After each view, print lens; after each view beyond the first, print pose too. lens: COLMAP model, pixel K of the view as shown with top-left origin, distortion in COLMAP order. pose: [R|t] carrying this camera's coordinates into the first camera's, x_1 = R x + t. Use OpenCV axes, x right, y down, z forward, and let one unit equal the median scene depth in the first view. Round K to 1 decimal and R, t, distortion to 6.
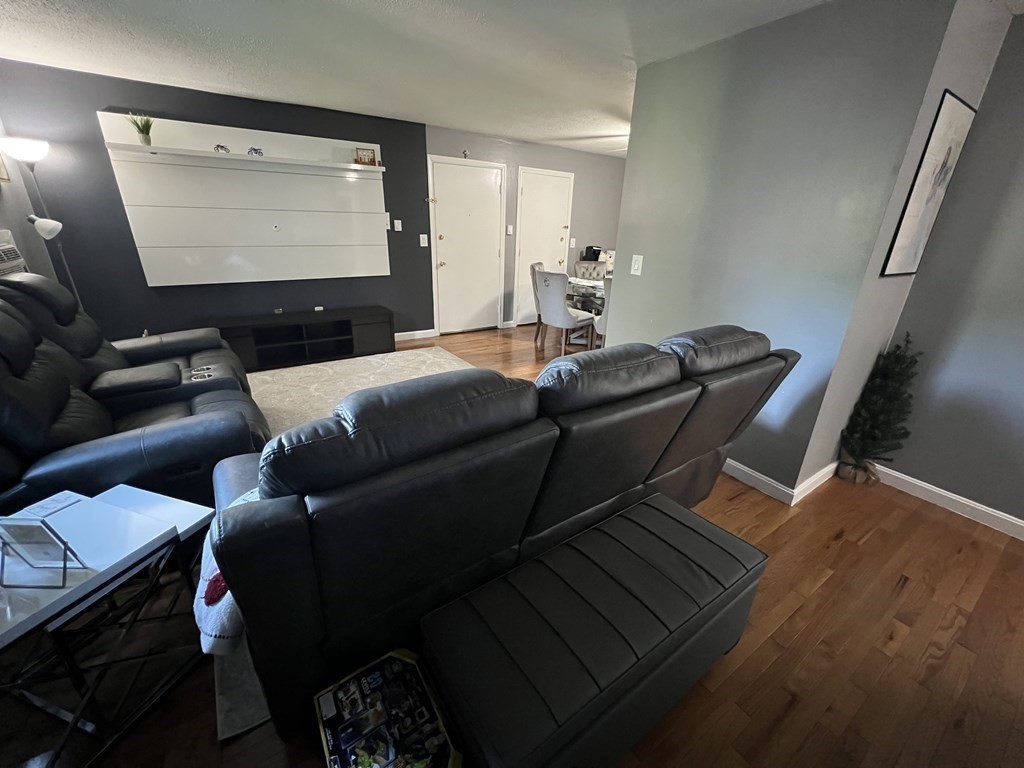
lens RADIAL K [[413.3, 0, 511.4], [0, 413.3, 381.3], [0, 0, 1]] dist [0.004031, -0.000116]
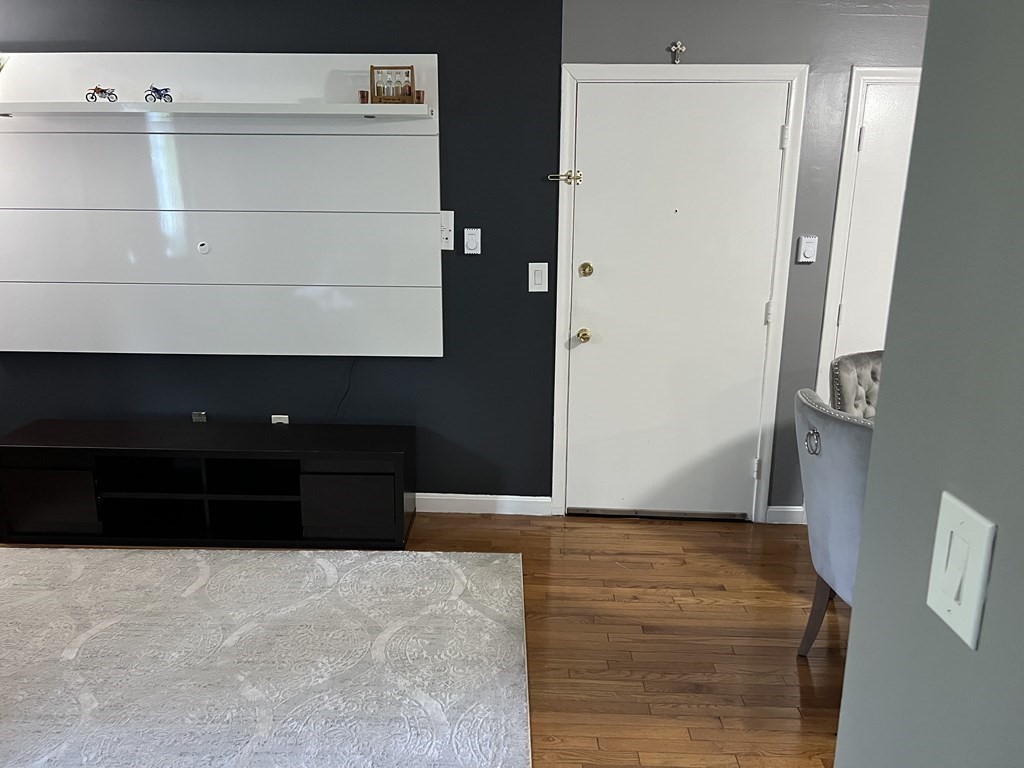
lens RADIAL K [[774.7, 0, 513.0], [0, 774.7, 388.3], [0, 0, 1]] dist [0.044247, -0.047714]
pose [[0.816047, 0.118381, -0.565732, 0.200142], [-0.196954, 0.977174, -0.079622, -0.180389], [0.543393, 0.176398, 0.820736, 0.418468]]
